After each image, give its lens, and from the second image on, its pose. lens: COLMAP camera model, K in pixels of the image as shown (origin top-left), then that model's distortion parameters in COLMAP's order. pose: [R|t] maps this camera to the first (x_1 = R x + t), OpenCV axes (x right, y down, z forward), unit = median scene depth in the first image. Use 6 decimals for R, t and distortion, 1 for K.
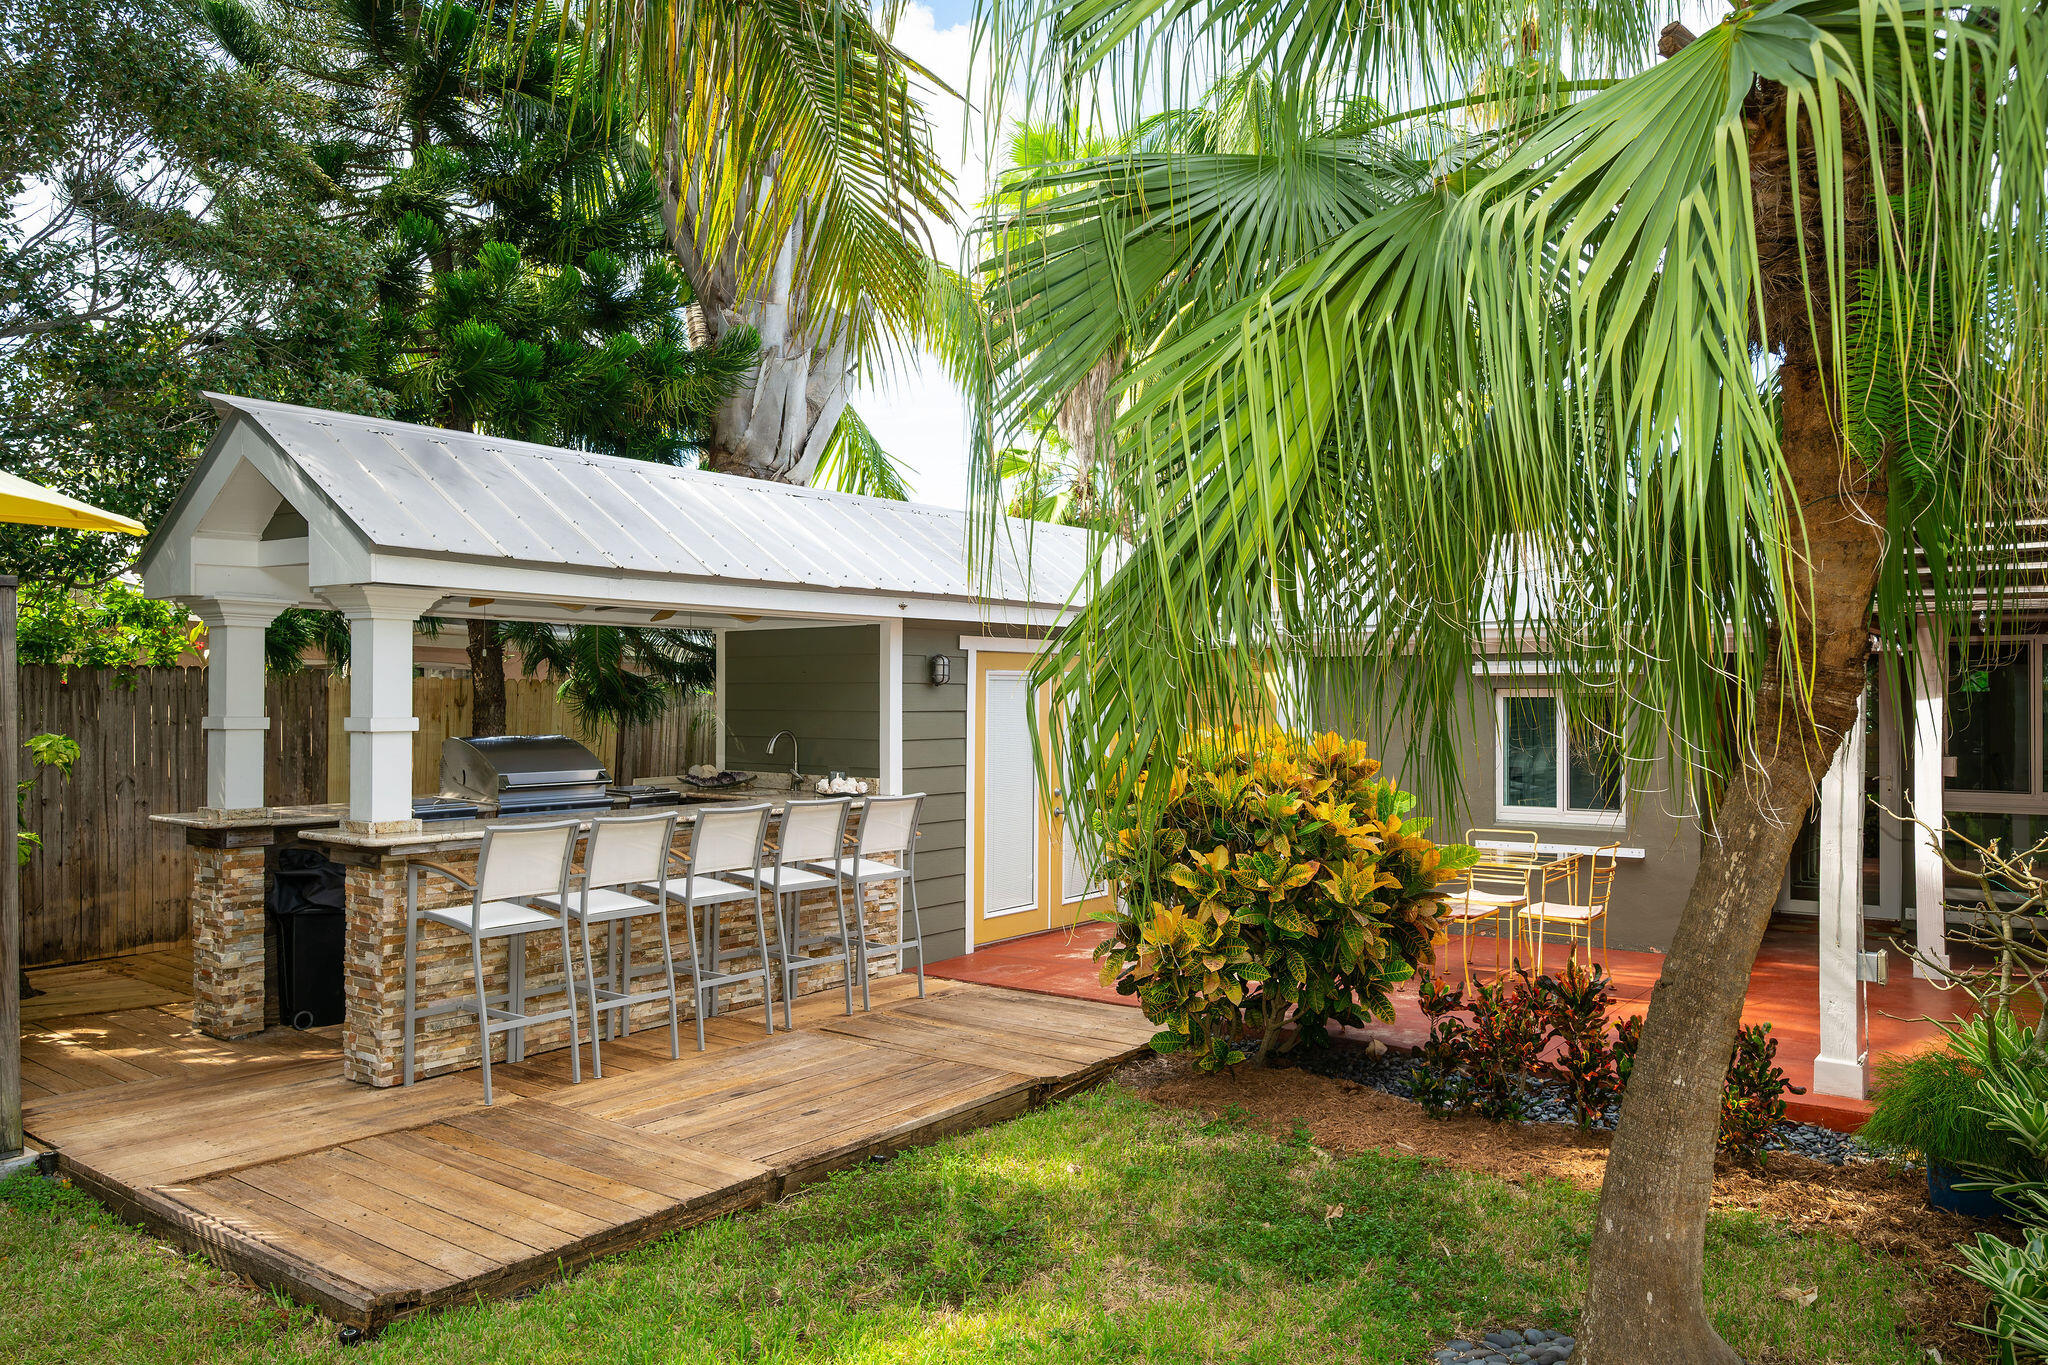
lens RADIAL K [[1470.4, 0, 1022.9], [0, 1470.4, 687.9], [0, 0, 1]] dist [-0.002623, 0.000545]
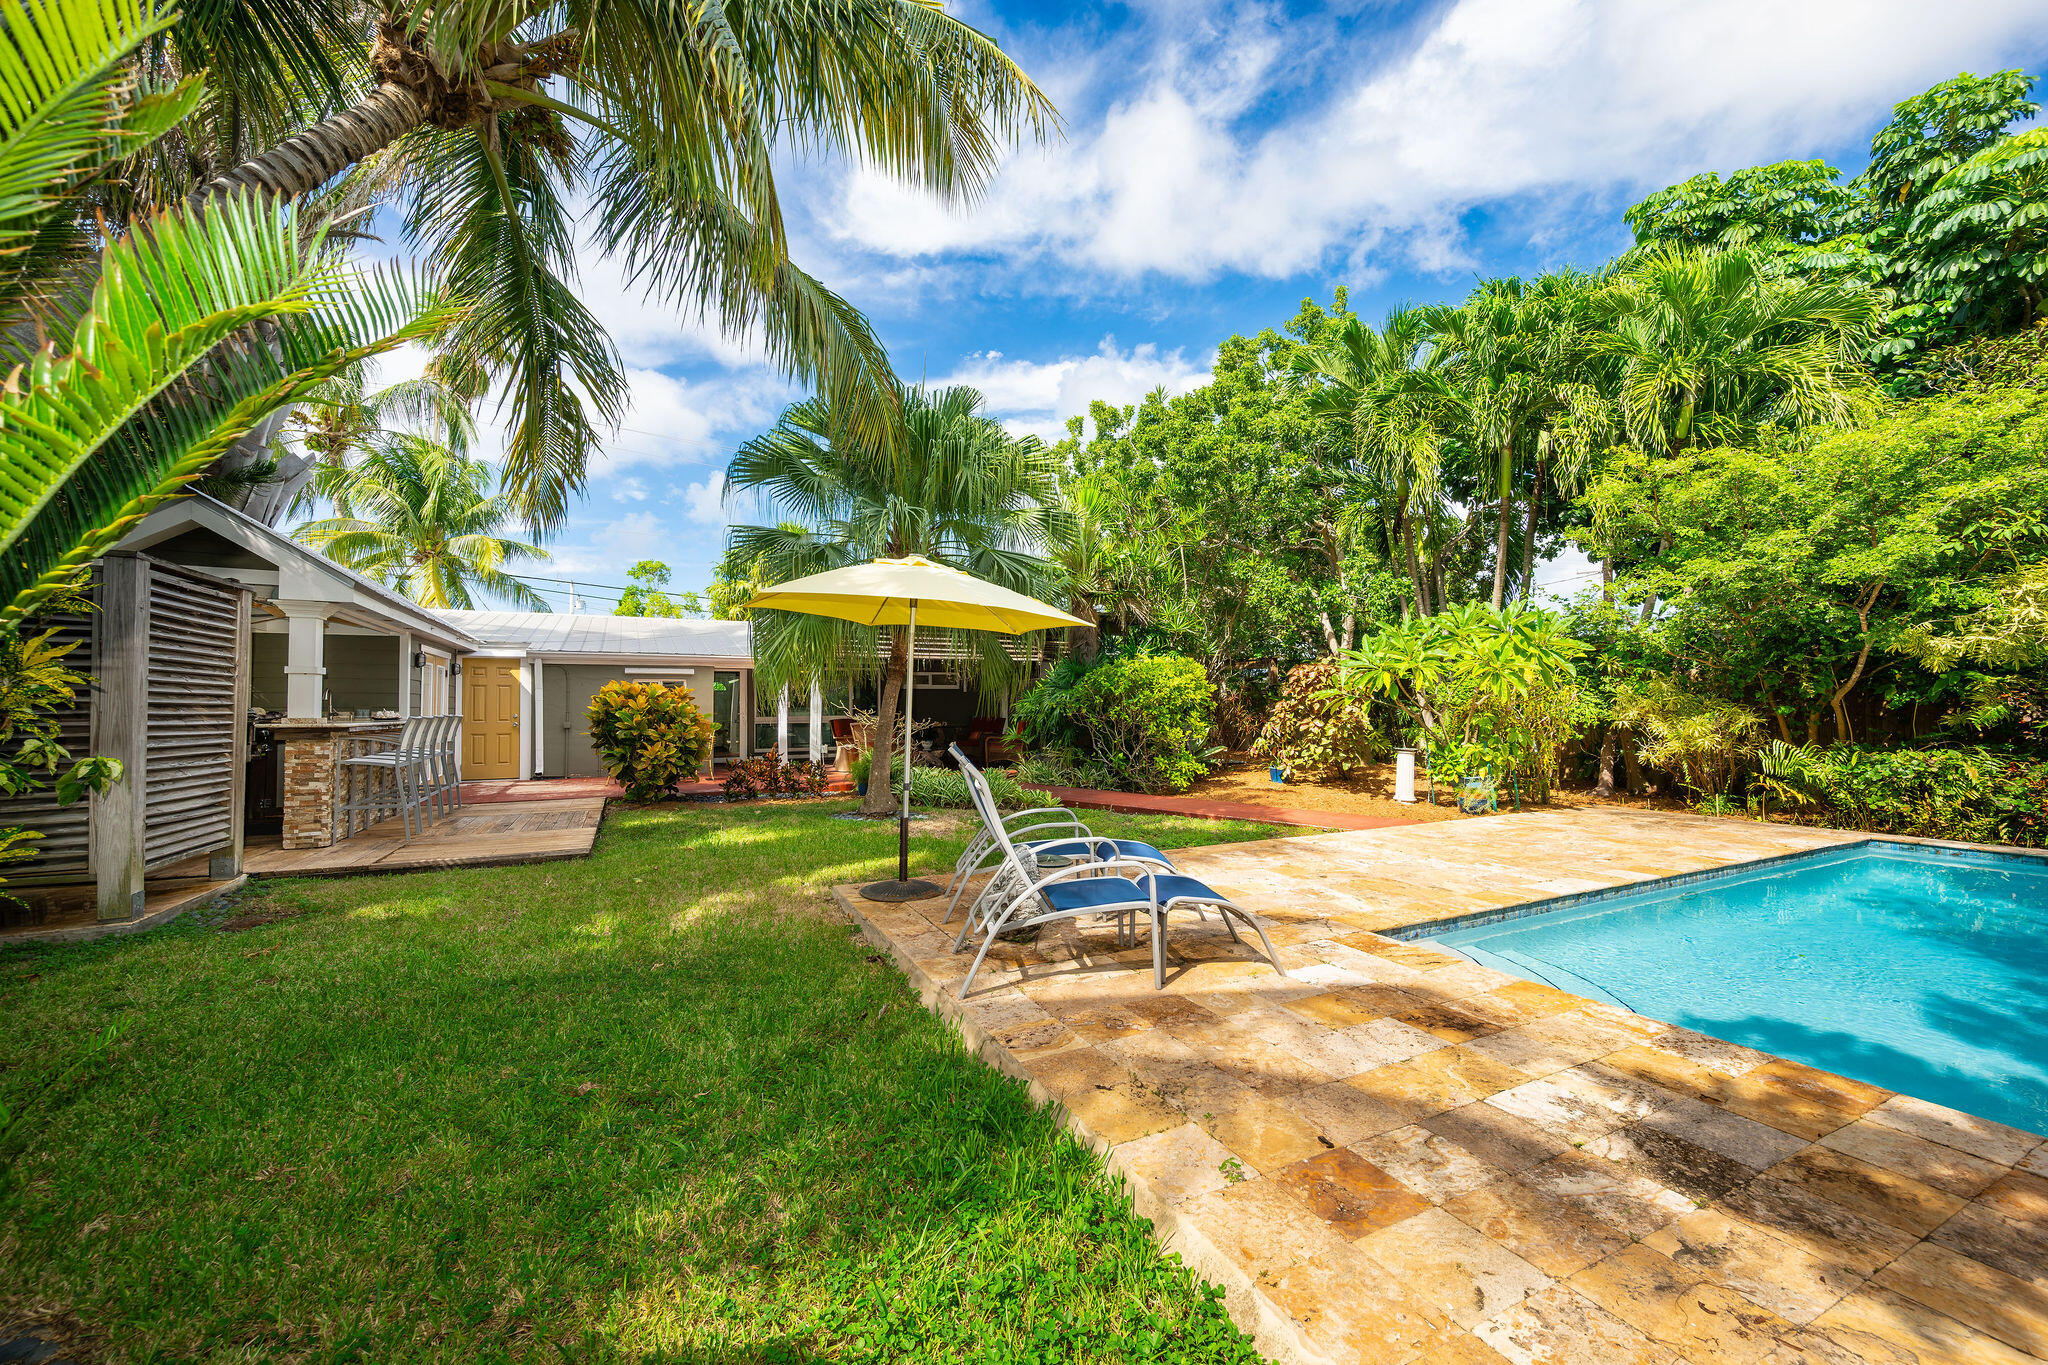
lens RADIAL K [[798.7, 0, 1033.2], [0, 798.7, 689.3], [0, 0, 1]] dist [0.000124, -0.000044]
pose [[0.439266, 0.017488, 0.898187, -0.847131], [-0.000001, 0.999811, -0.019466, 0.063259], [-0.898357, 0.008550, 0.439183, -0.314462]]
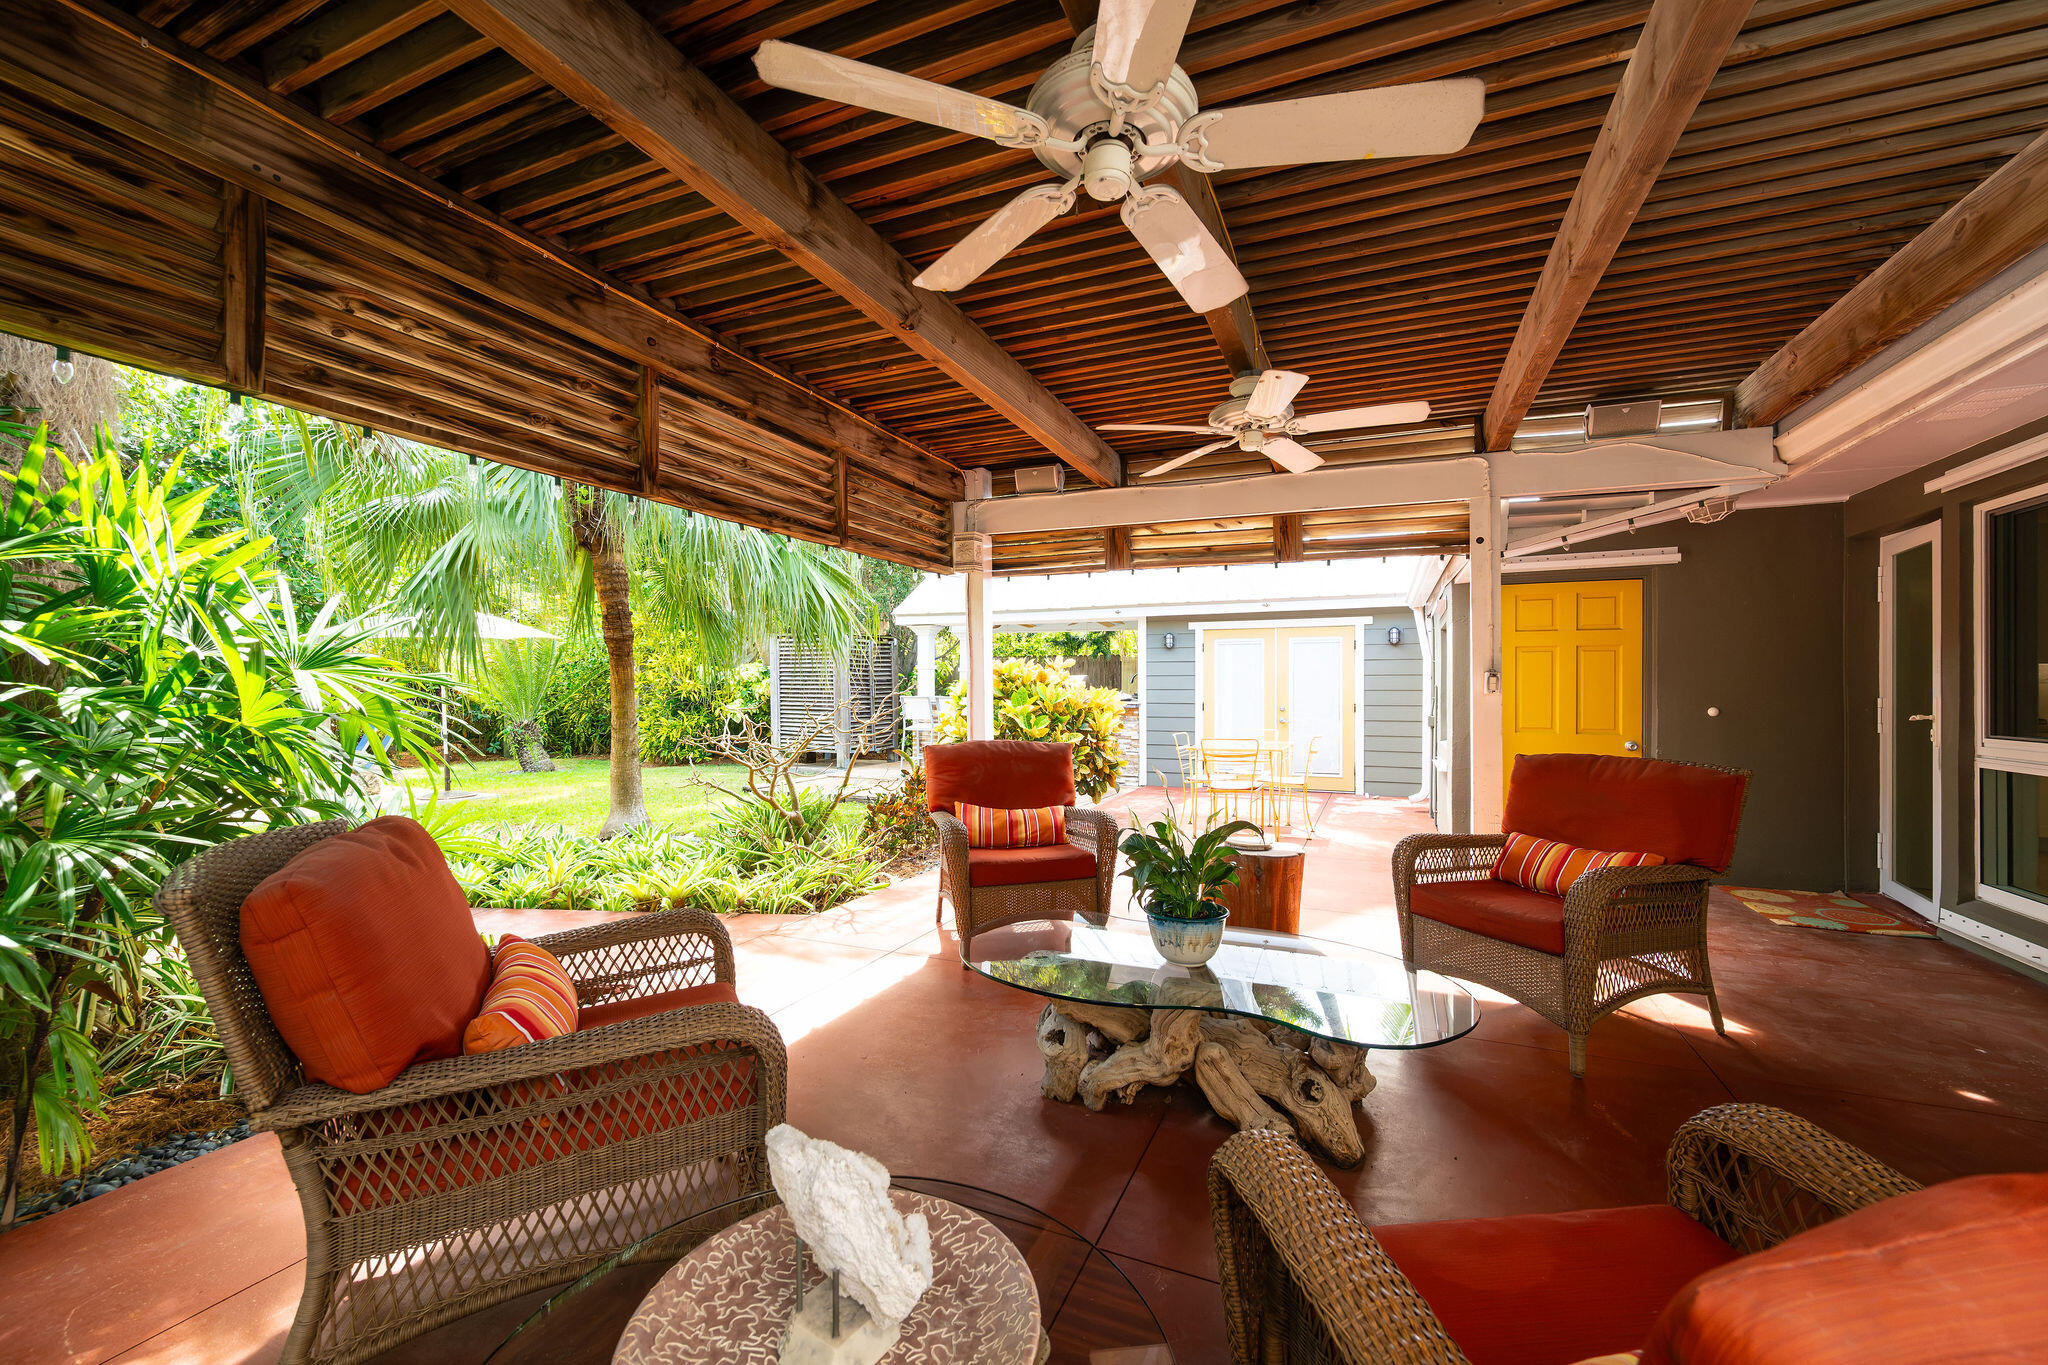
lens RADIAL K [[798.7, 0, 1033.2], [0, 798.7, 689.3], [0, 0, 1]] dist [0.000124, -0.000044]
pose [[0.236635, -0.000675, -0.971598, 1.195320], [0.000079, 1.000000, -0.000675, 0.068176], [0.971599, 0.000083, 0.236635, 0.704798]]
